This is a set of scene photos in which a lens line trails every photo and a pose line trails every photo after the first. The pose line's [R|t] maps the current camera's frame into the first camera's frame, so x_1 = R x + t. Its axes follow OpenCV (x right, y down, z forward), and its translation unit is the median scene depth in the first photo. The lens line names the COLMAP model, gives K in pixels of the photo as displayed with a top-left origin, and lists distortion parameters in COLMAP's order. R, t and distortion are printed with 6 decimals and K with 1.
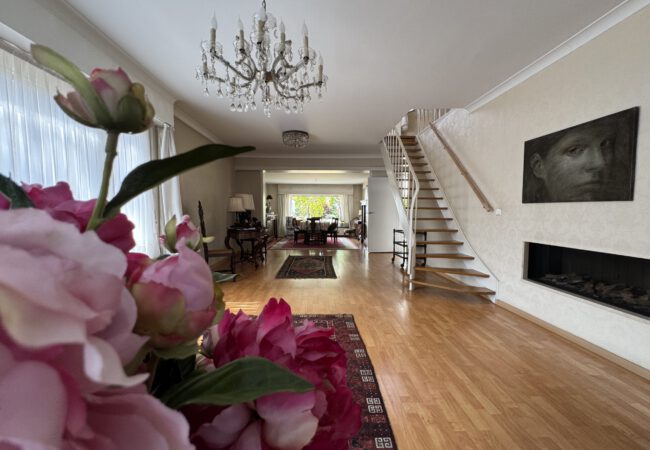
lens RADIAL K [[257.8, 0, 326.5], [0, 257.8, 223.8], [0, 0, 1]] dist [-0.004271, 0.000603]
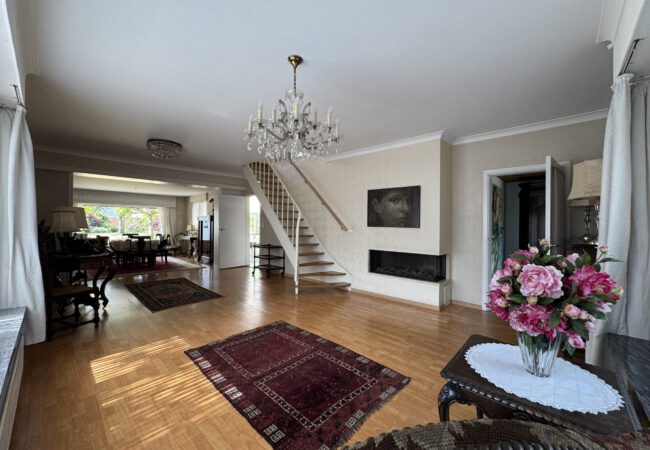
lens RADIAL K [[257.8, 0, 323.6], [0, 257.8, 224.6], [0, 0, 1]] dist [-0.004271, 0.000603]
pose [[0.723631, 0.001603, 0.690186, -0.513453], [0.027327, 0.999147, -0.030972, -0.042217], [-0.689646, 0.041273, 0.722969, -0.008655]]
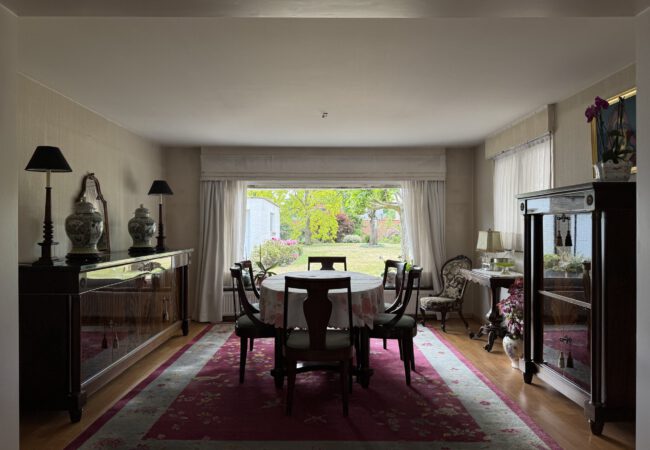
lens RADIAL K [[449.4, 0, 324.5], [0, 449.4, 223.5], [0, 0, 1]] dist [0.008318, 0.000878]
pose [[0.999334, -0.005301, -0.036104, -0.079393], [0.003169, 0.998263, -0.058836, -0.110589], [0.036354, 0.058683, 0.997615, 1.641100]]
